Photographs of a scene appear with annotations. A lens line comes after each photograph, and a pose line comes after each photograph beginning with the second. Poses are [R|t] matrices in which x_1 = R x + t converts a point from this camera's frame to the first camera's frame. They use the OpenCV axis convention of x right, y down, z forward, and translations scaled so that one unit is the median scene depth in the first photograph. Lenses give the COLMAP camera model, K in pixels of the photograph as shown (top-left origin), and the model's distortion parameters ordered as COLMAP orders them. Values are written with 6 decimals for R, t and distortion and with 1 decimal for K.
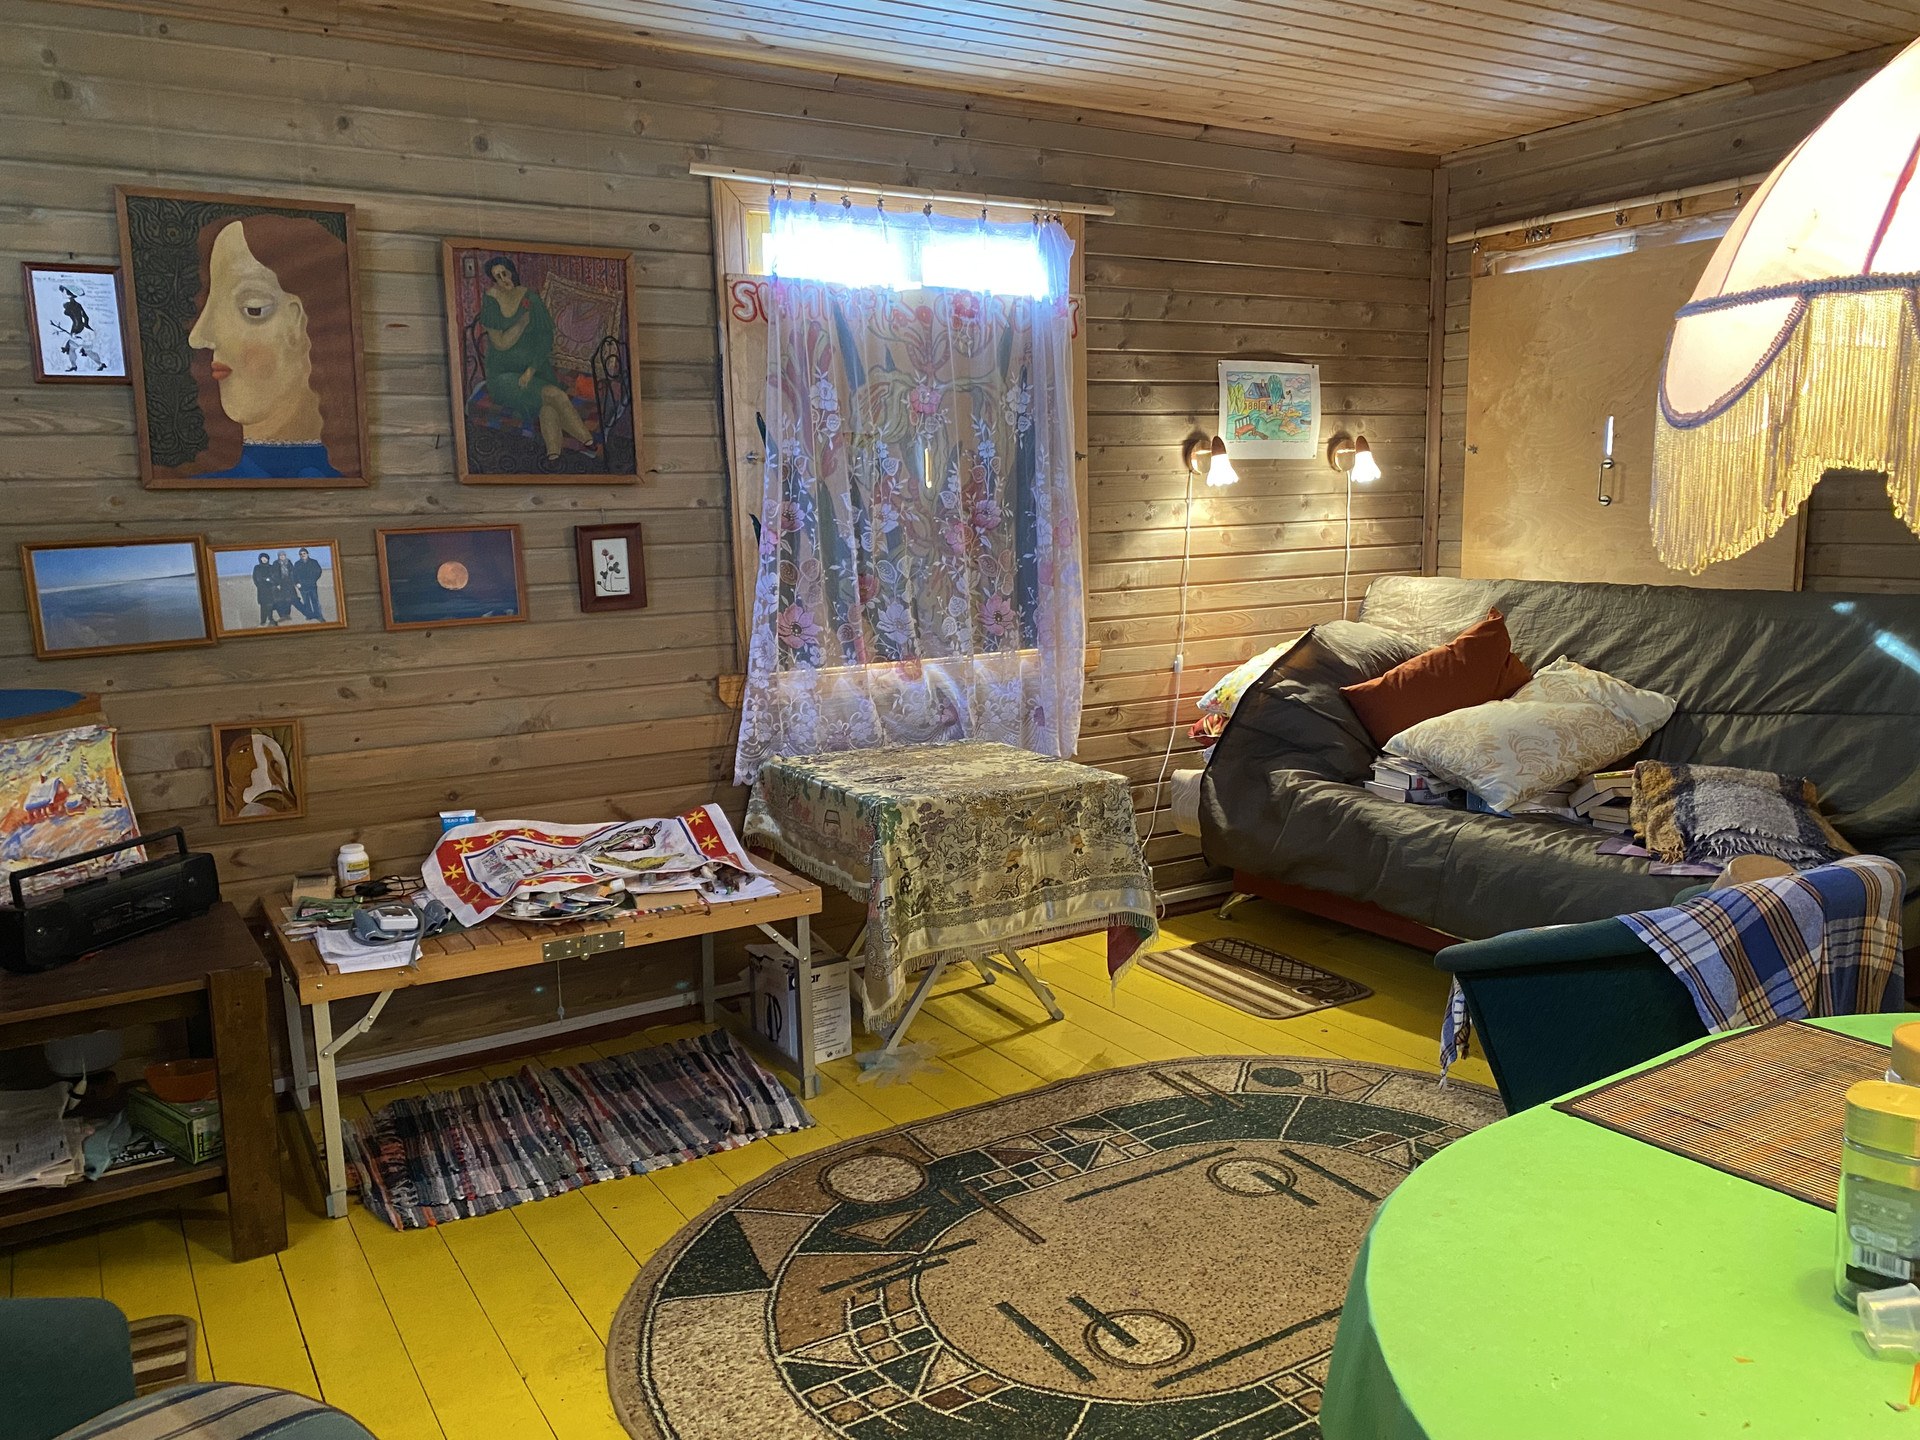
lens RADIAL K [[1450.5, 0, 963.3], [0, 1450.5, 721.4], [0, 0, 1]] dist [0.014789, -0.046490]
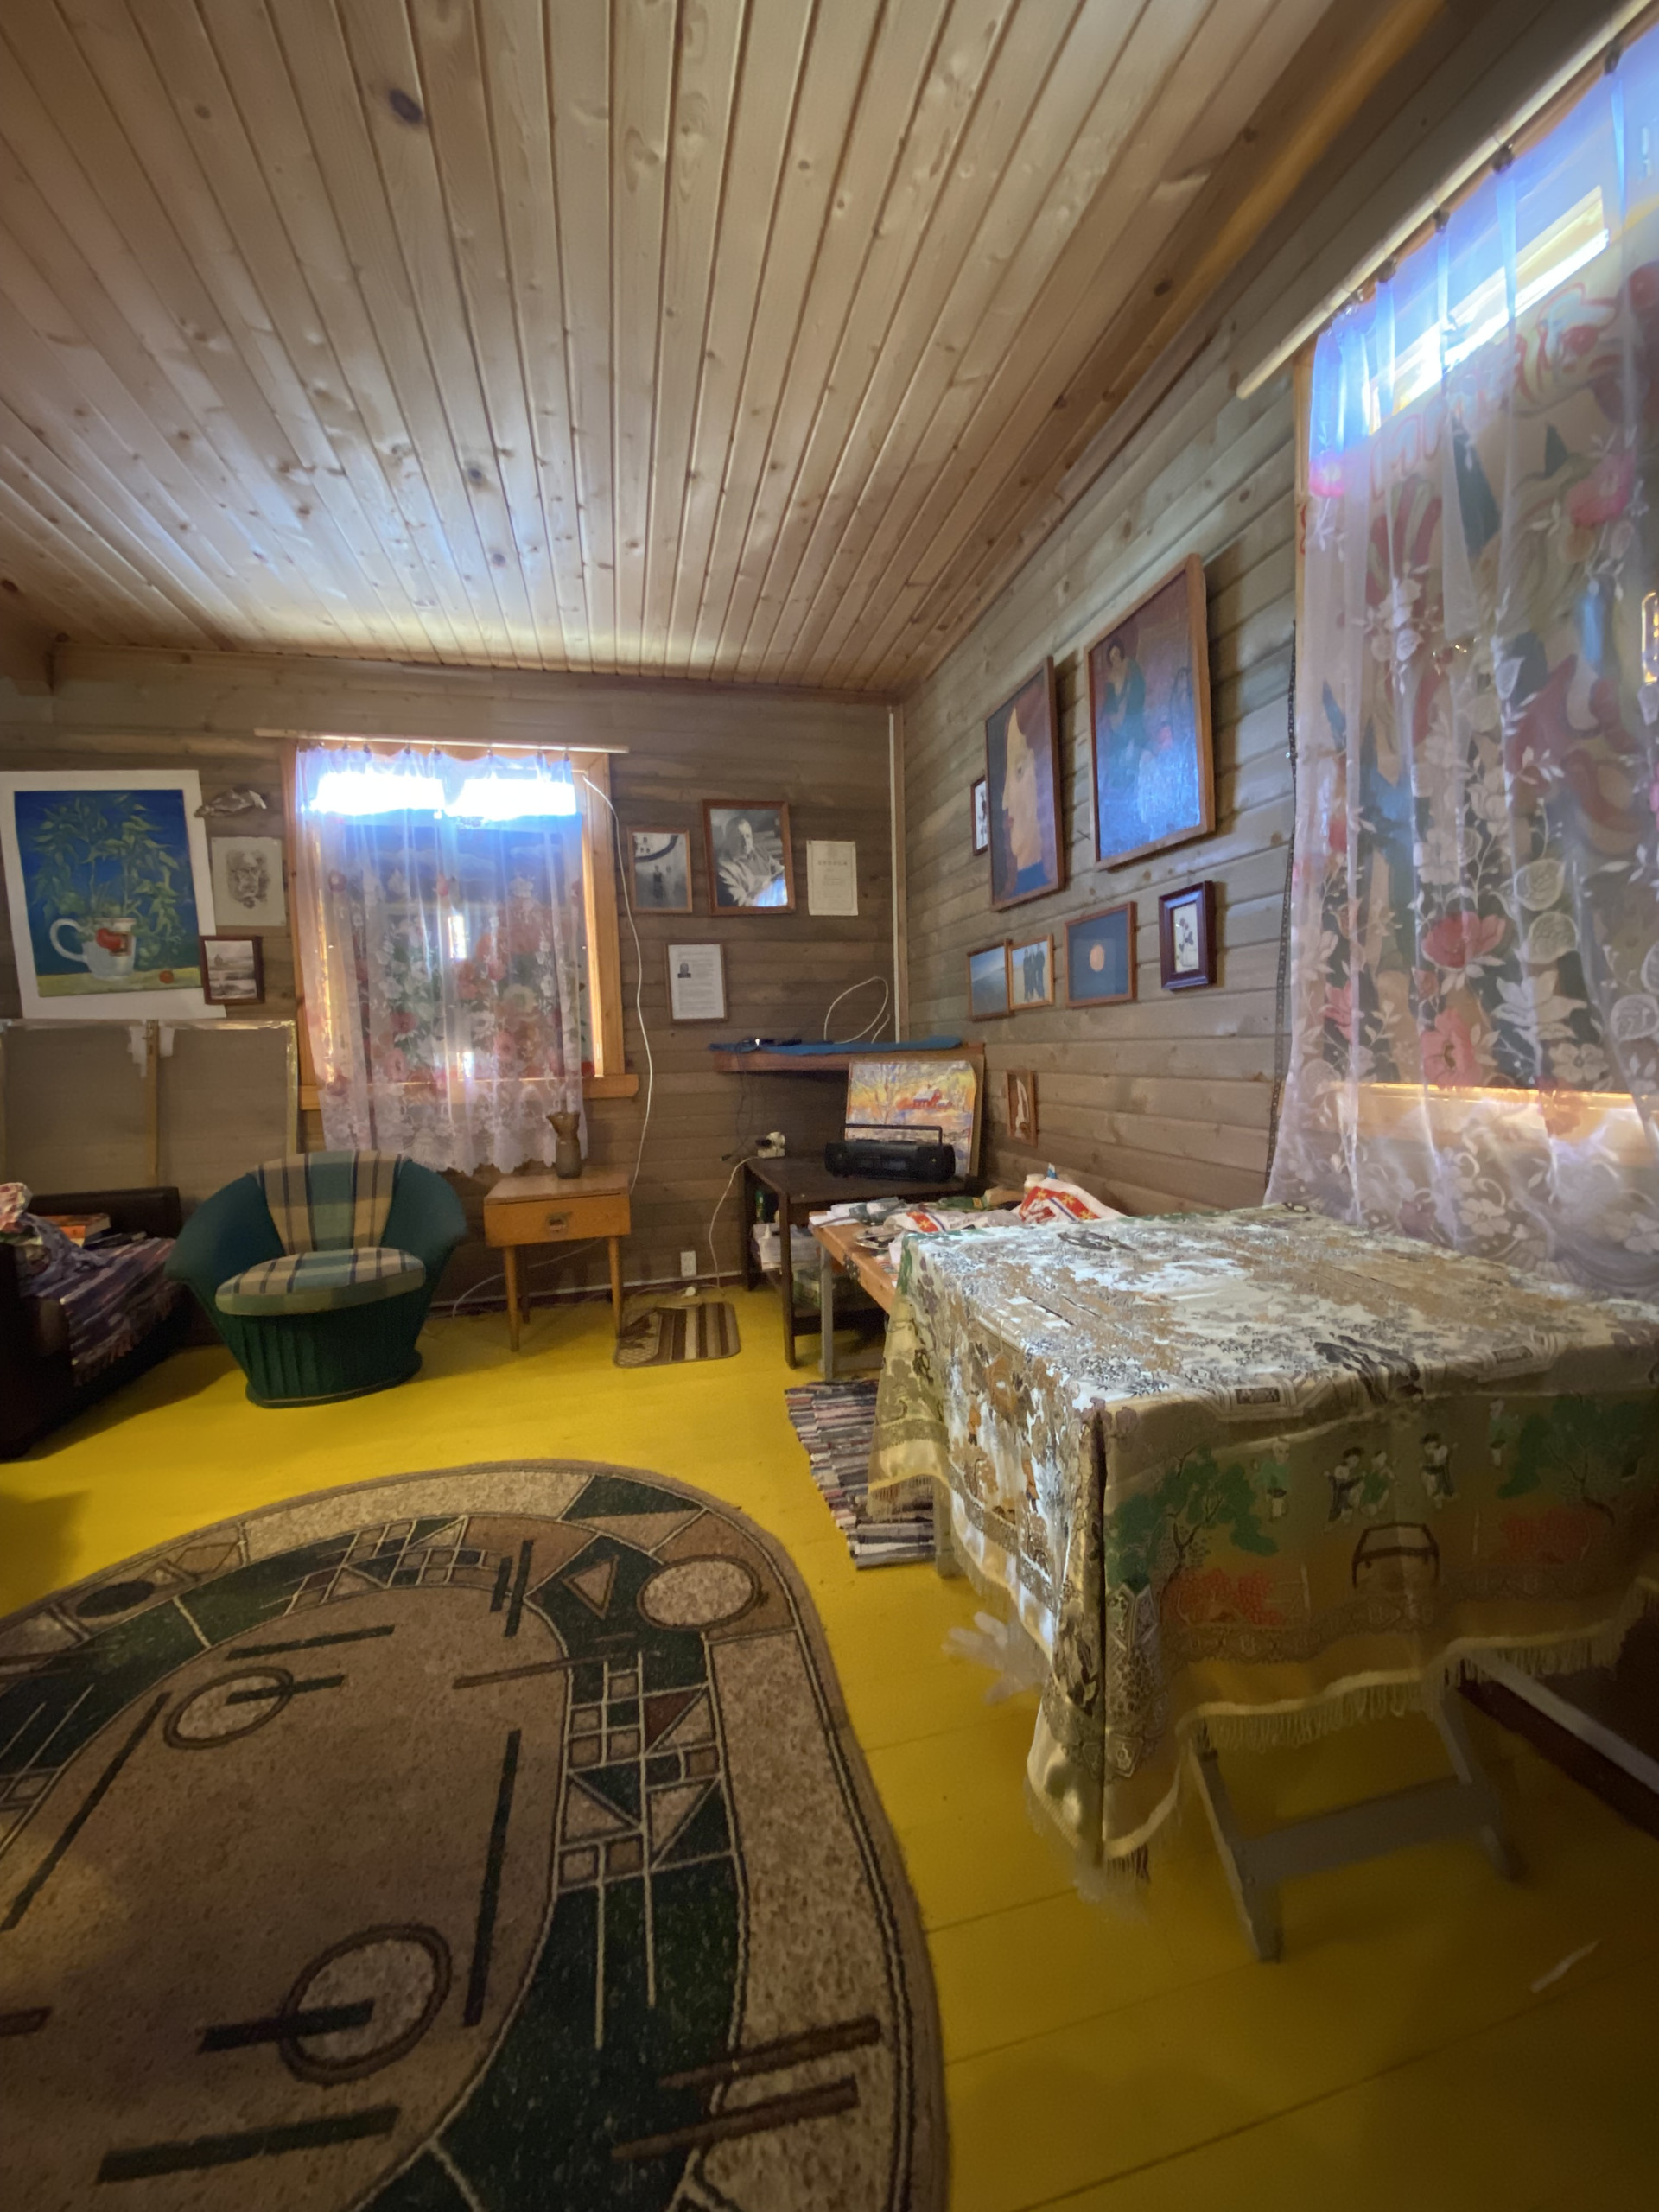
lens RADIAL K [[927.6, 0, 885.4], [0, 927.6, 1097.1], [0, 0, 1]] dist [-0.001253, -0.011988]
pose [[-0.301219, 0.087712, -0.949512, 0.401021], [-0.099883, 0.987380, 0.122897, -0.071740], [0.948309, 0.131859, -0.288657, 1.153317]]
